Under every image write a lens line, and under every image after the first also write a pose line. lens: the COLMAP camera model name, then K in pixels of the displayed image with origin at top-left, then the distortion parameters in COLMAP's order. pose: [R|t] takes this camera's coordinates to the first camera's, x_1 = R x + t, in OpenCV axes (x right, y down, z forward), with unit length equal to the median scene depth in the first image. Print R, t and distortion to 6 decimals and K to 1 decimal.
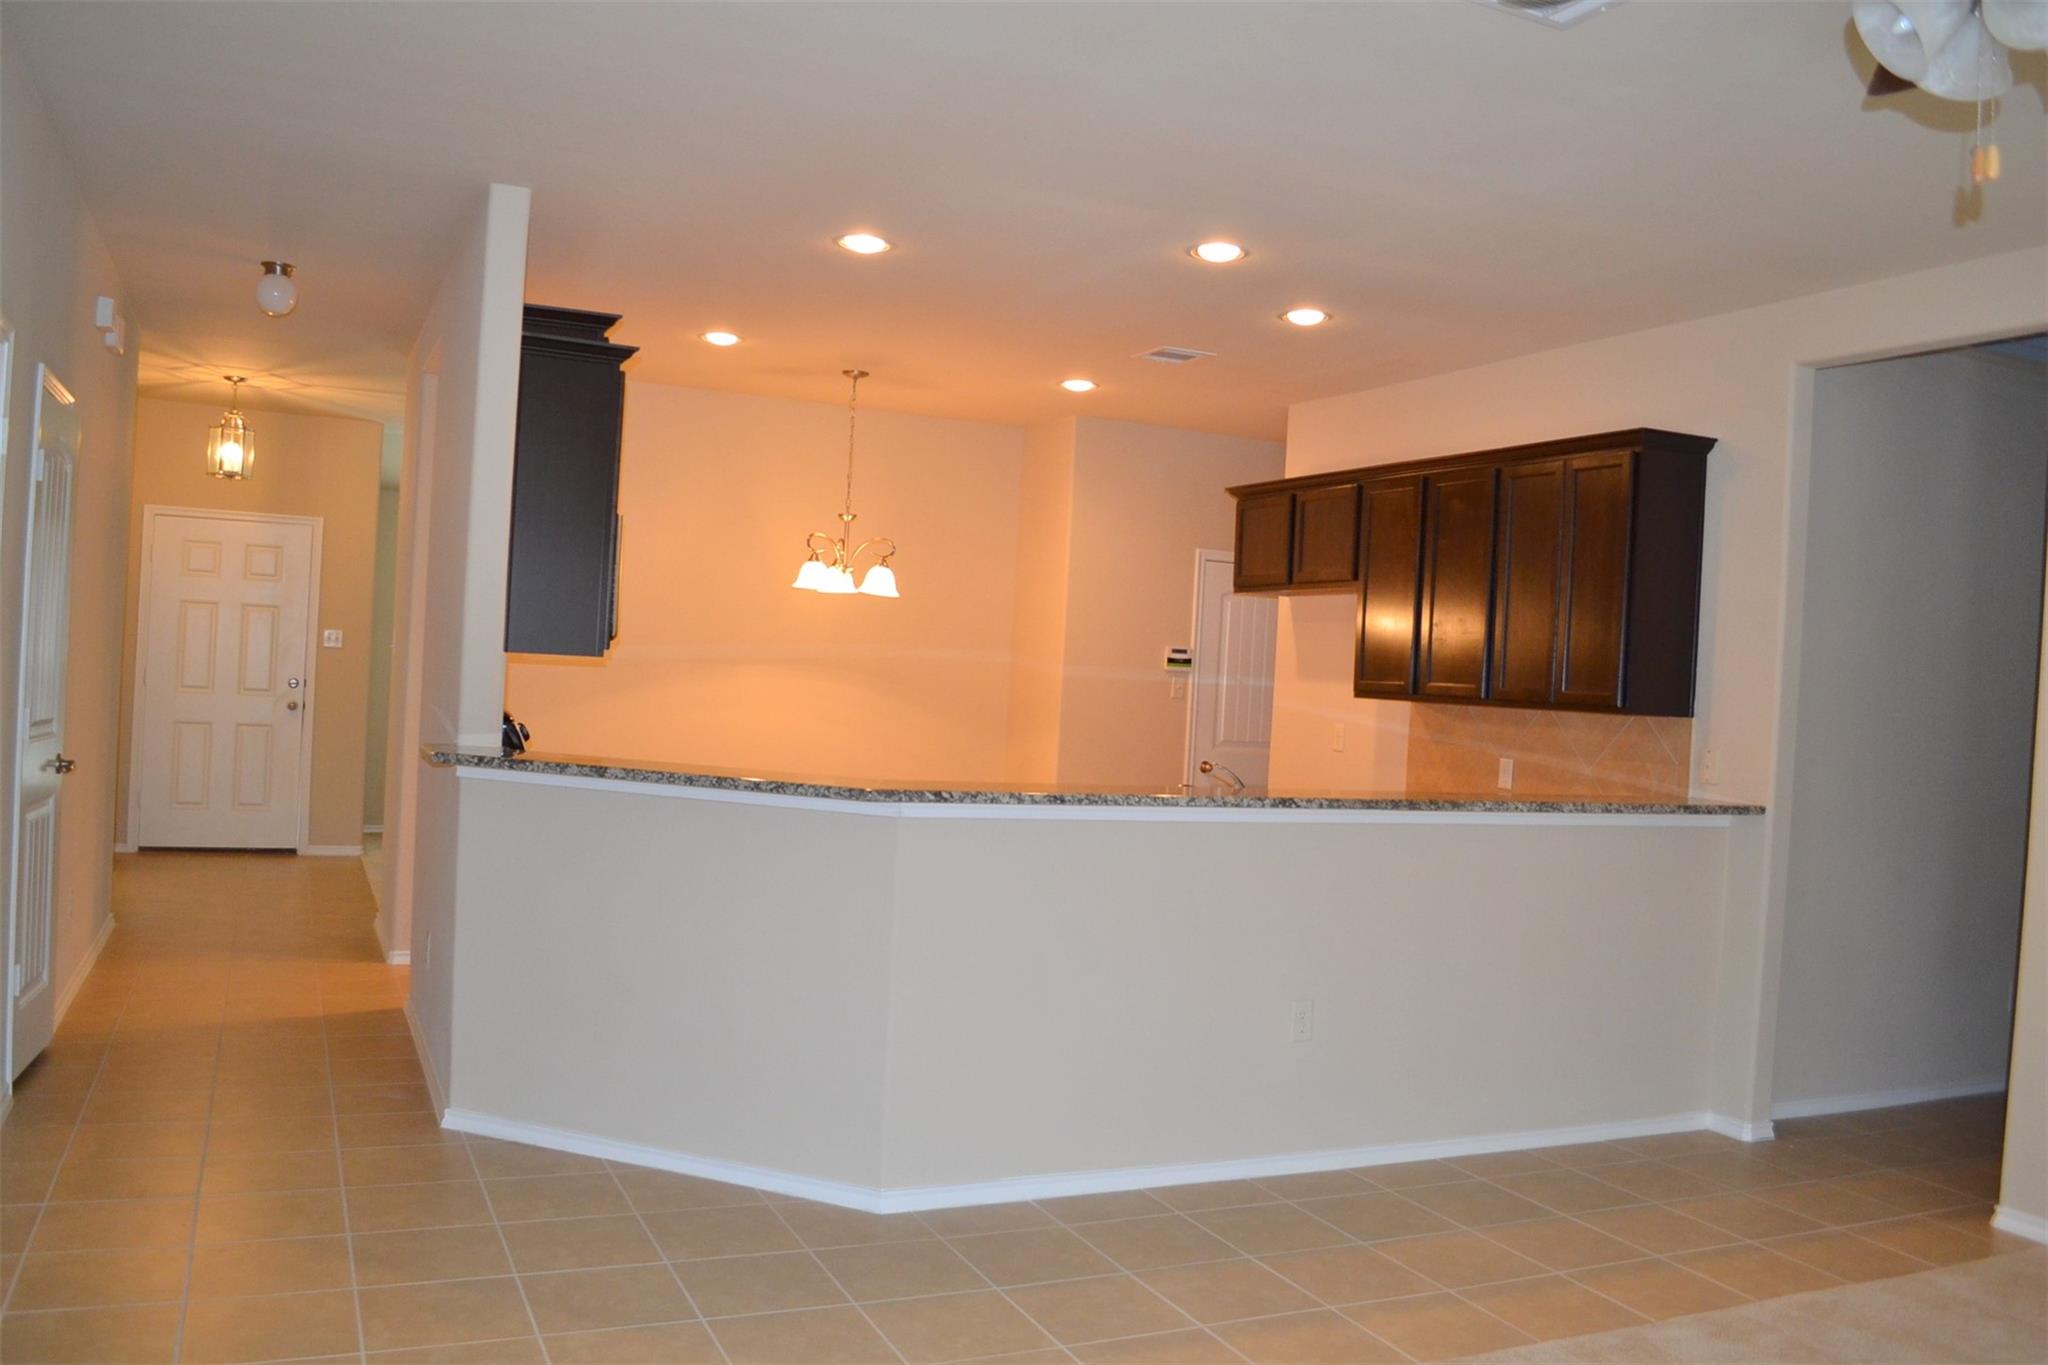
lens RADIAL K [[1629.8, 0, 1029.9], [0, 1629.8, 688.3], [0, 0, 1]] dist [-0.075044, -0.007563]
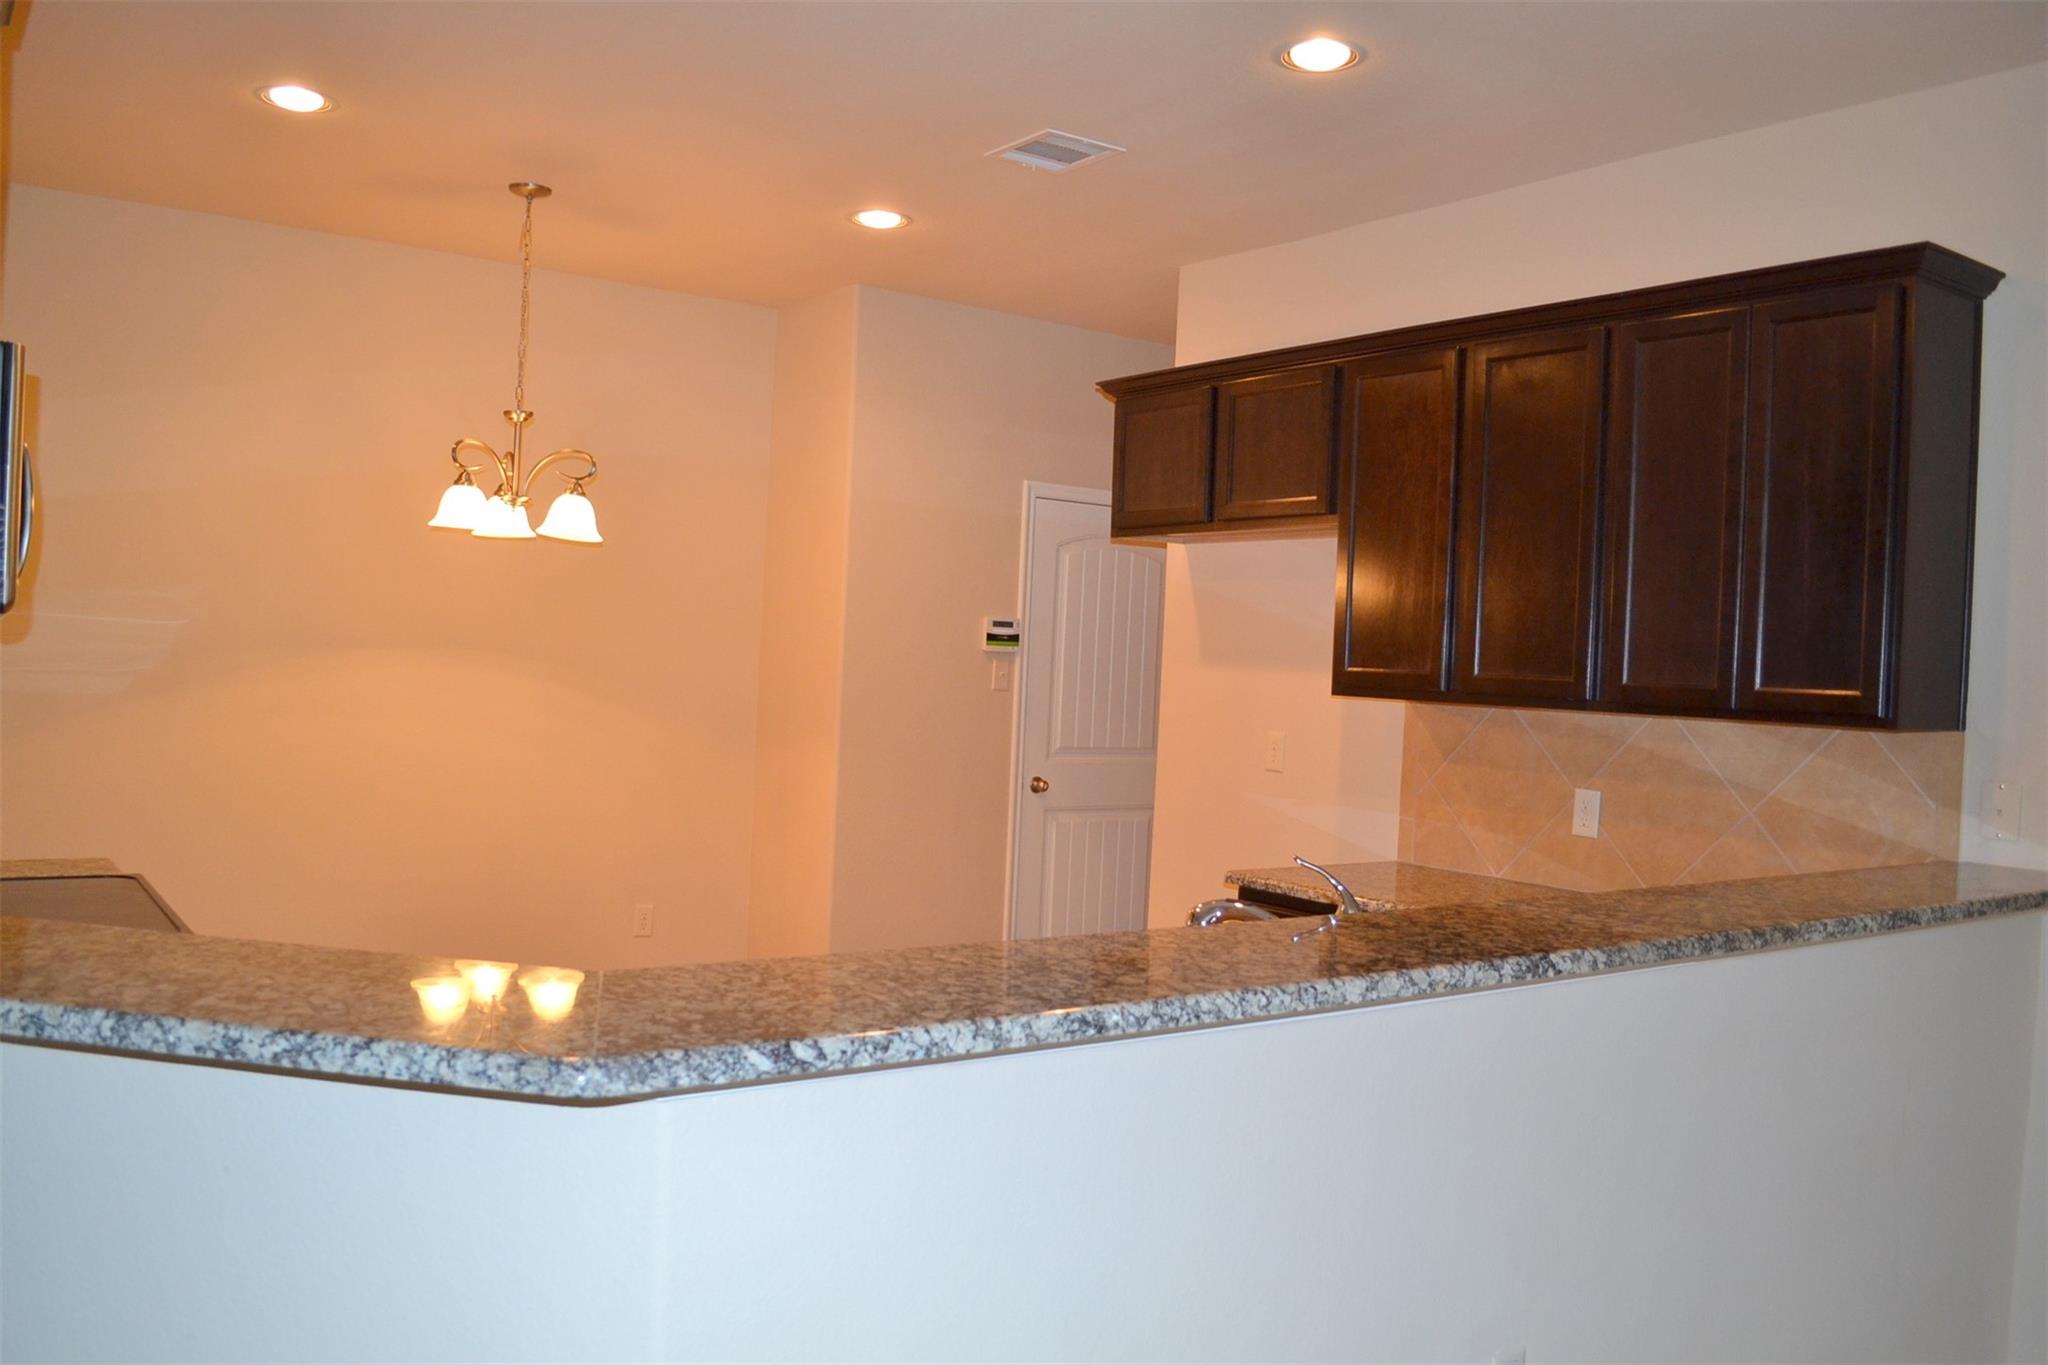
lens RADIAL K [[1629.8, 0, 1009.4], [0, 1629.8, 675.1], [0, 0, 1]] dist [-0.075044, -0.007563]
pose [[0.984147, -0.011648, 0.176973, -0.036294], [0.009865, 0.999891, 0.010951, -0.009475], [-0.177081, -0.009032, 0.984155, 0.345682]]
